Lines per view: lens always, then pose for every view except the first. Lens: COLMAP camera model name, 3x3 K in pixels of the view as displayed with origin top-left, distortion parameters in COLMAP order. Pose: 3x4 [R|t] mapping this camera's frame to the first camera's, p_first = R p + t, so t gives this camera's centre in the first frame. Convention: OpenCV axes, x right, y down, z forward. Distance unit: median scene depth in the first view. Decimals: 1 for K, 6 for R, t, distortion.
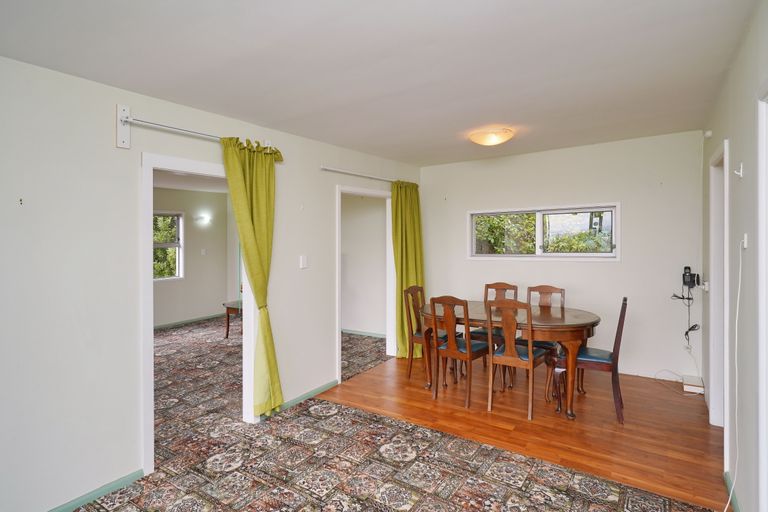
lens RADIAL K [[393.1, 0, 384.4], [0, 393.1, 244.4], [0, 0, 1]] dist [0.000098, 0.000423]
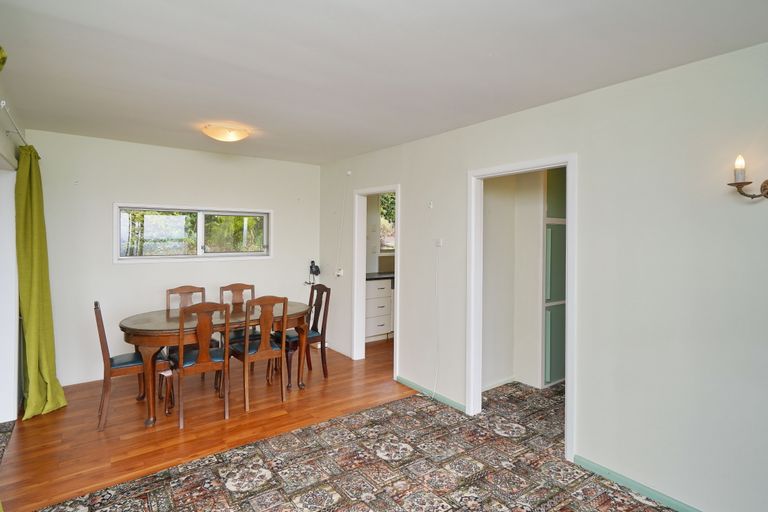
lens RADIAL K [[393.1, 0, 384.4], [0, 393.1, 244.4], [0, 0, 1]] dist [0.000098, 0.000423]
pose [[0.339153, 0.005883, 0.940713, -0.589737], [0.000464, 0.999979, -0.006420, 0.008574], [-0.940731, 0.002614, 0.339143, 0.356504]]
